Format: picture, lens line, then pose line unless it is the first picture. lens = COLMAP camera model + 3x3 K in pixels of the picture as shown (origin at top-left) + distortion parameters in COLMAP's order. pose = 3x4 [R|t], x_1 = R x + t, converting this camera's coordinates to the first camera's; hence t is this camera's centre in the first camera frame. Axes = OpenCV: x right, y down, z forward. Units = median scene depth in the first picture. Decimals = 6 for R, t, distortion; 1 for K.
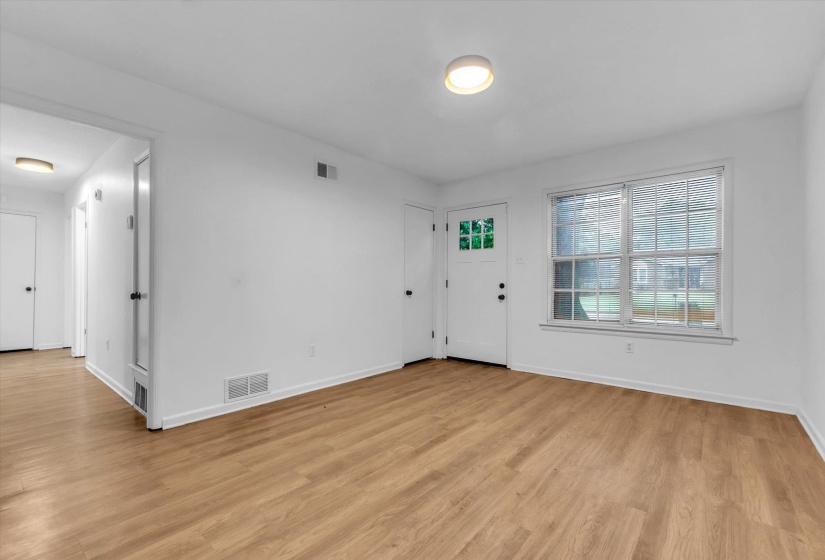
lens RADIAL K [[368.7, 0, 408.7], [0, 368.7, 279.8], [0, 0, 1]] dist [0.000606, -0.000042]
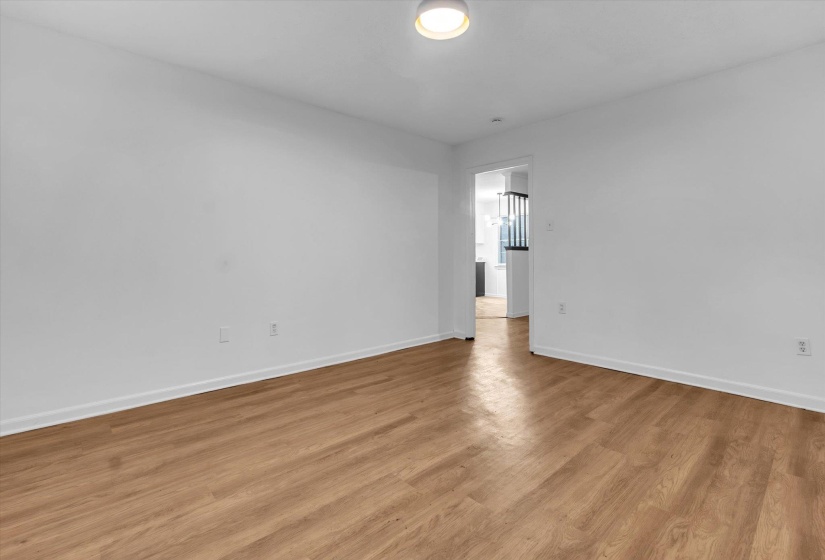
lens RADIAL K [[368.7, 0, 408.7], [0, 368.7, 279.8], [0, 0, 1]] dist [0.000606, -0.000042]
pose [[-0.991662, -0.007925, 0.128622, 0.116723], [-0.001695, 0.998823, 0.048477, 0.026806], [-0.128855, 0.047855, -0.990508, 1.646323]]
